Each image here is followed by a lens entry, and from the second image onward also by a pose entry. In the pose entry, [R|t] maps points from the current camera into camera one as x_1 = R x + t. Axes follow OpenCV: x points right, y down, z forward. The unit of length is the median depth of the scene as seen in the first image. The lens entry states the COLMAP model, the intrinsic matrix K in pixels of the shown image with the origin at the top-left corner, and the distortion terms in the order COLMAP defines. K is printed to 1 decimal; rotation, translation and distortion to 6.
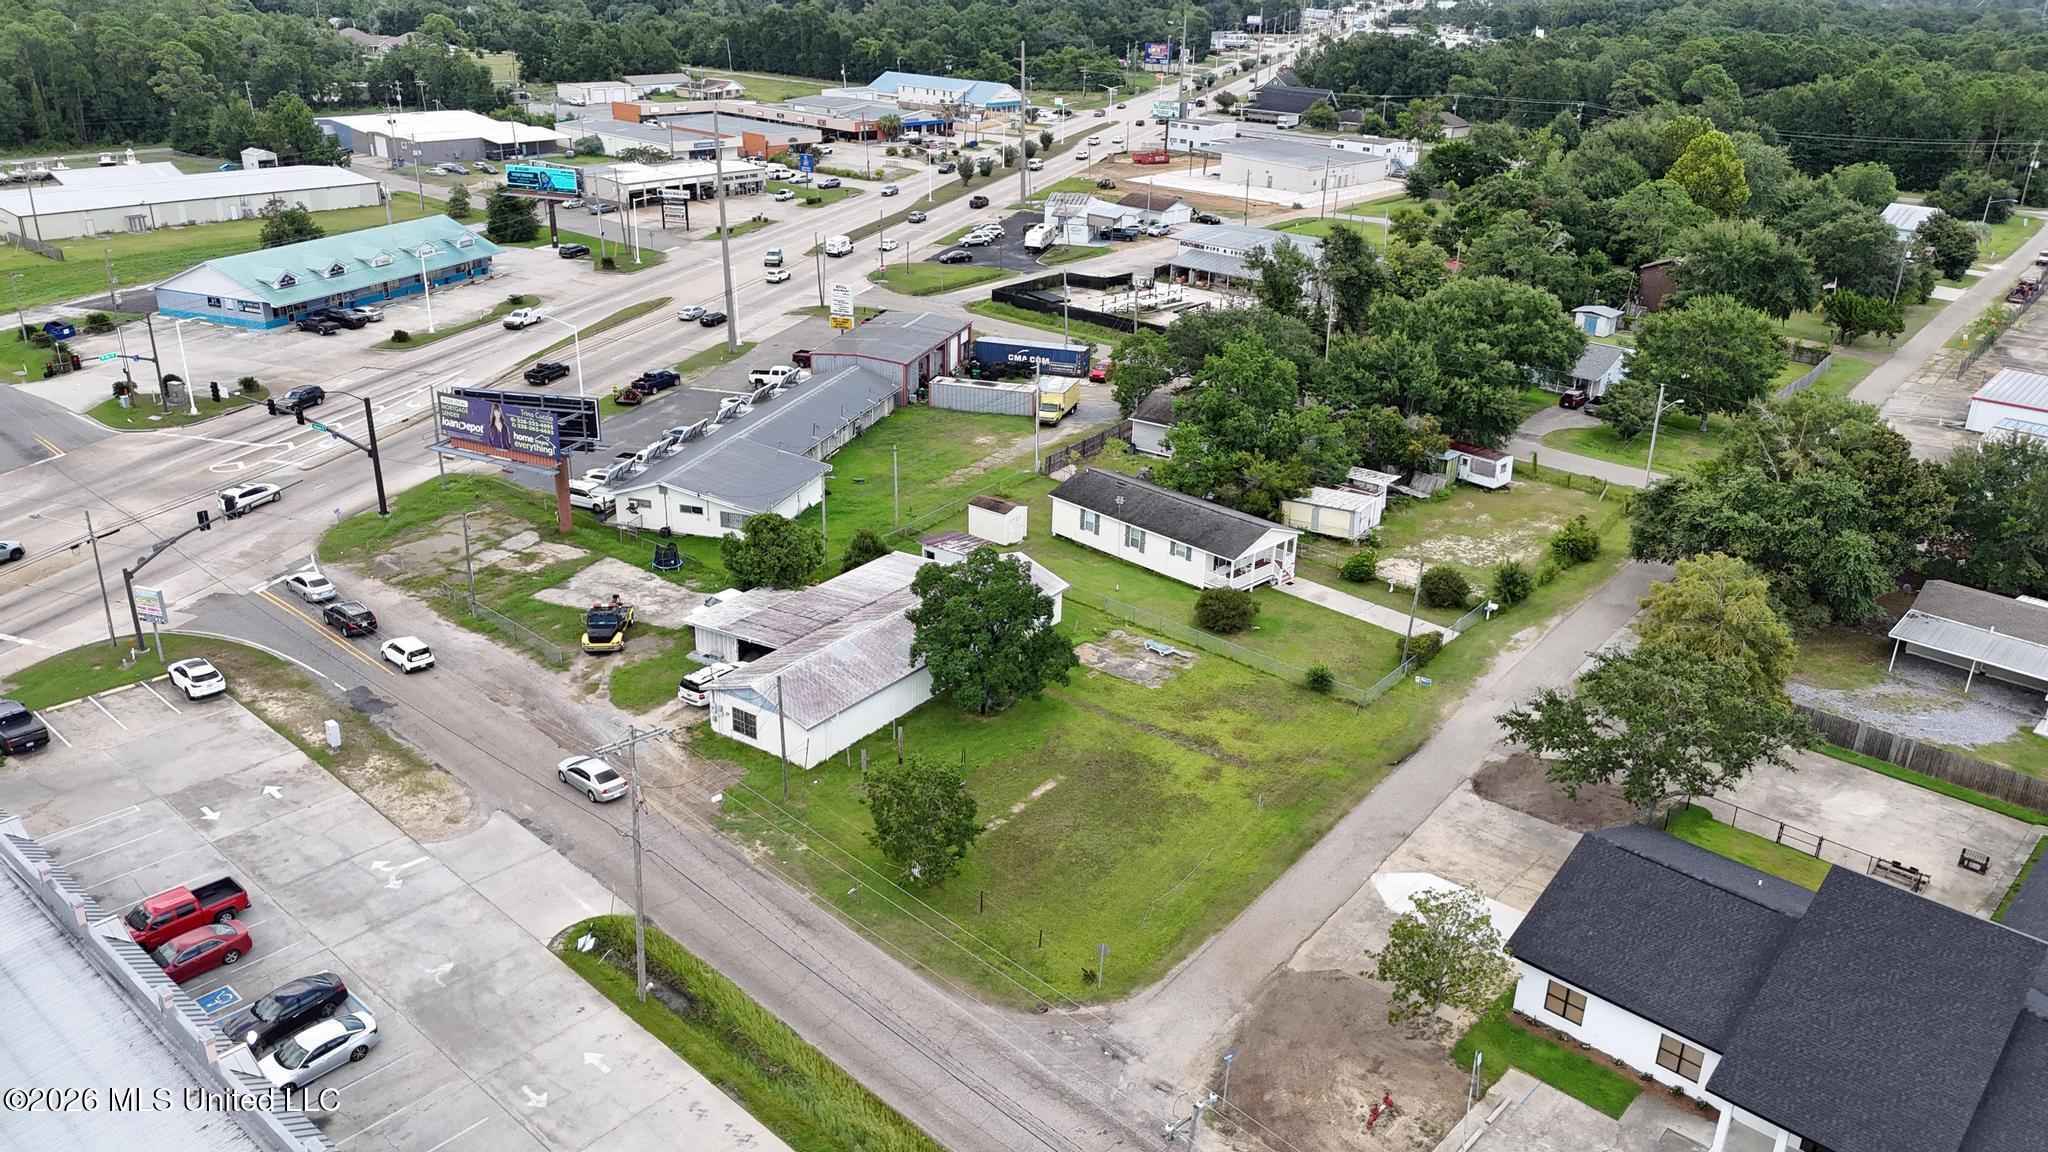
lens RADIAL K [[1505.8, 0, 1024.2], [0, 1505.8, 580.0], [0, 0, 1]] dist [0.063722, -0.060832]
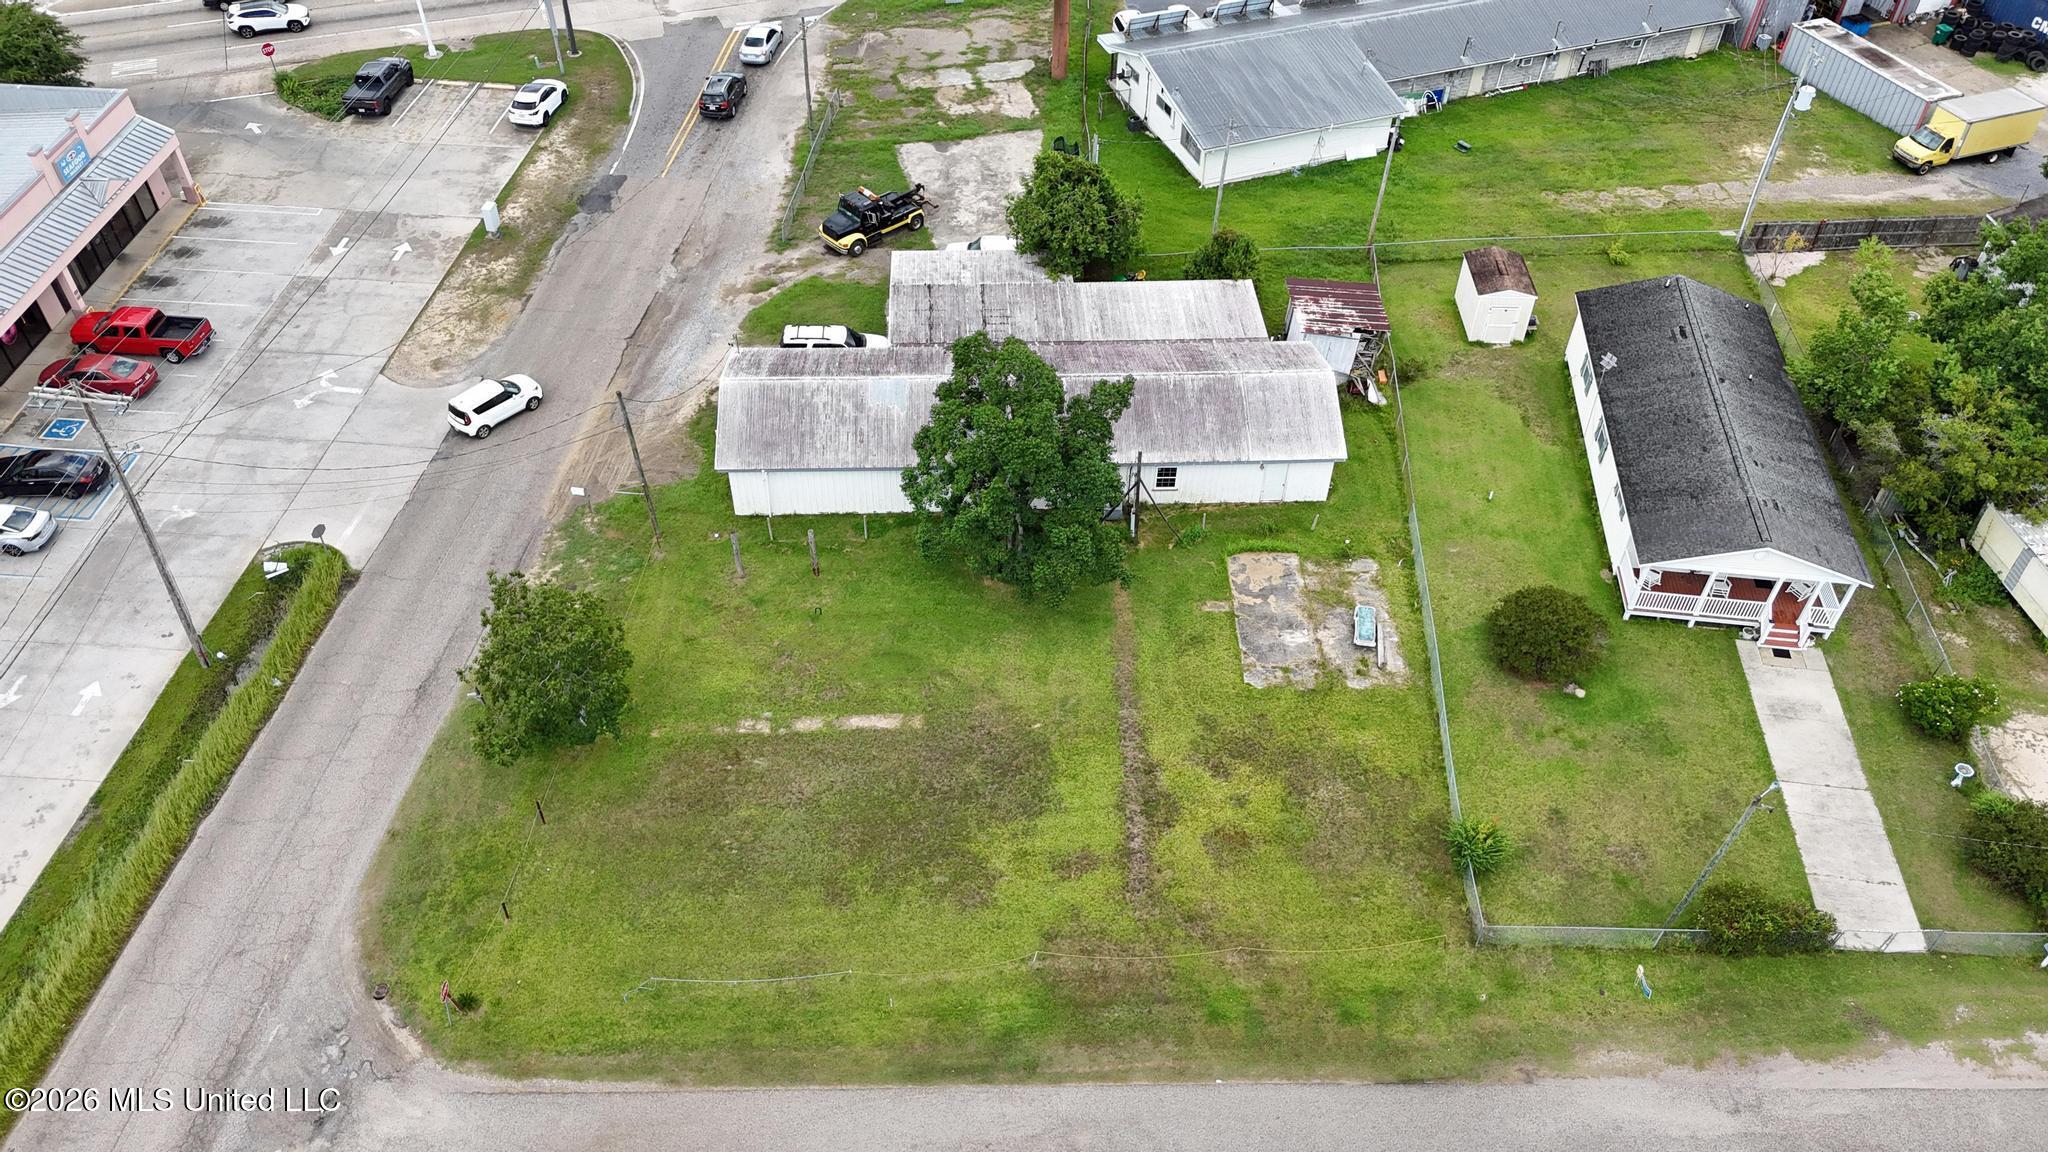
lens RADIAL K [[1505.8, 0, 1023.0], [0, 1505.8, 577.1], [0, 0, 1]] dist [0.063722, -0.060832]
pose [[0.613809, 0.537285, -0.578414, 0.351163], [-0.302026, 0.836756, 0.456749, -0.208500], [0.729396, -0.105661, 0.675883, 0.518408]]
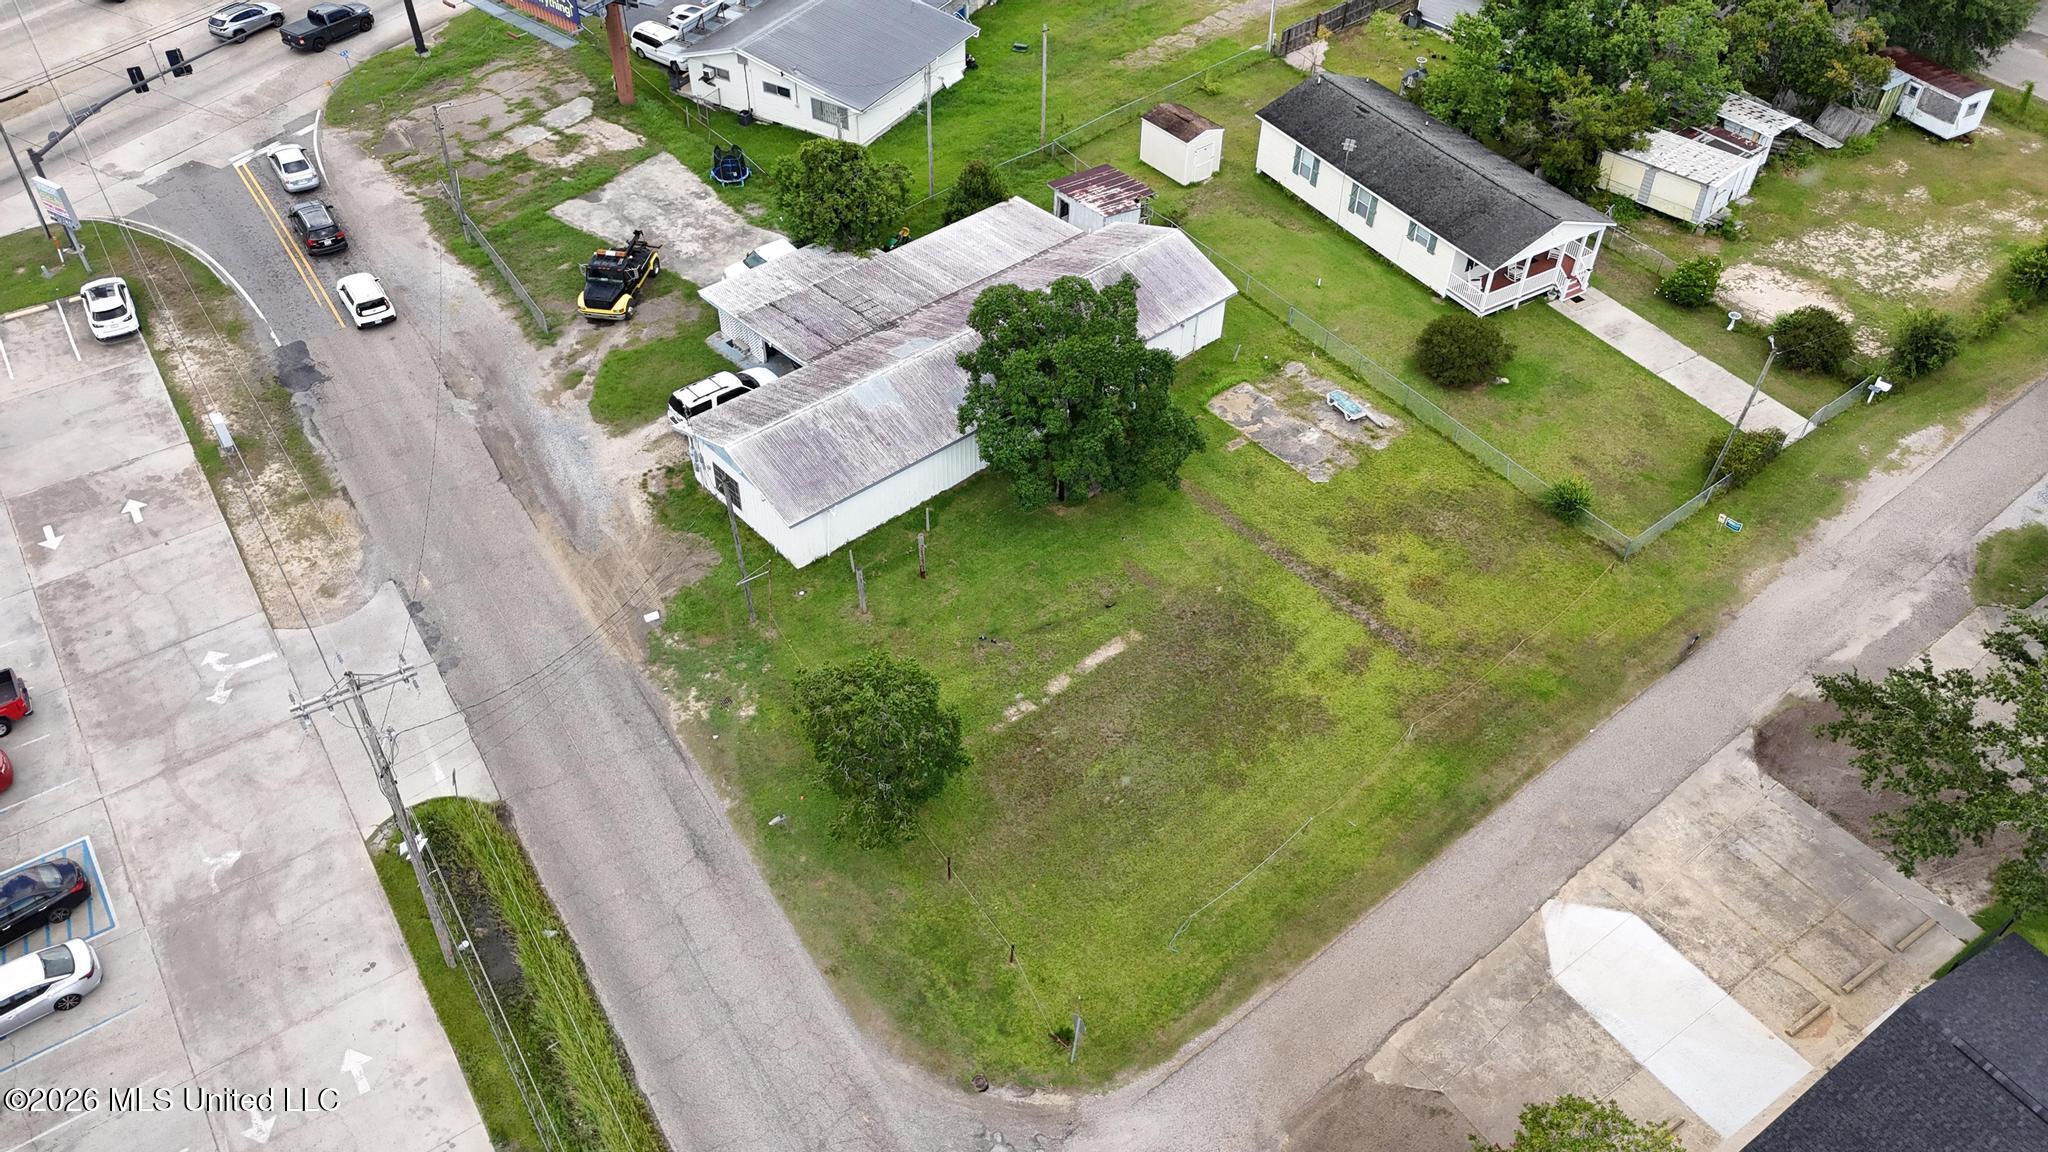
lens RADIAL K [[1505.8, 0, 1024.5], [0, 1505.8, 582.3], [0, 0, 1]] dist [0.063722, -0.060832]
pose [[0.973503, 0.149943, -0.172654, 0.080208], [-0.078556, 0.928354, 0.363301, -0.125599], [0.214758, -0.340112, 0.915534, 0.307917]]
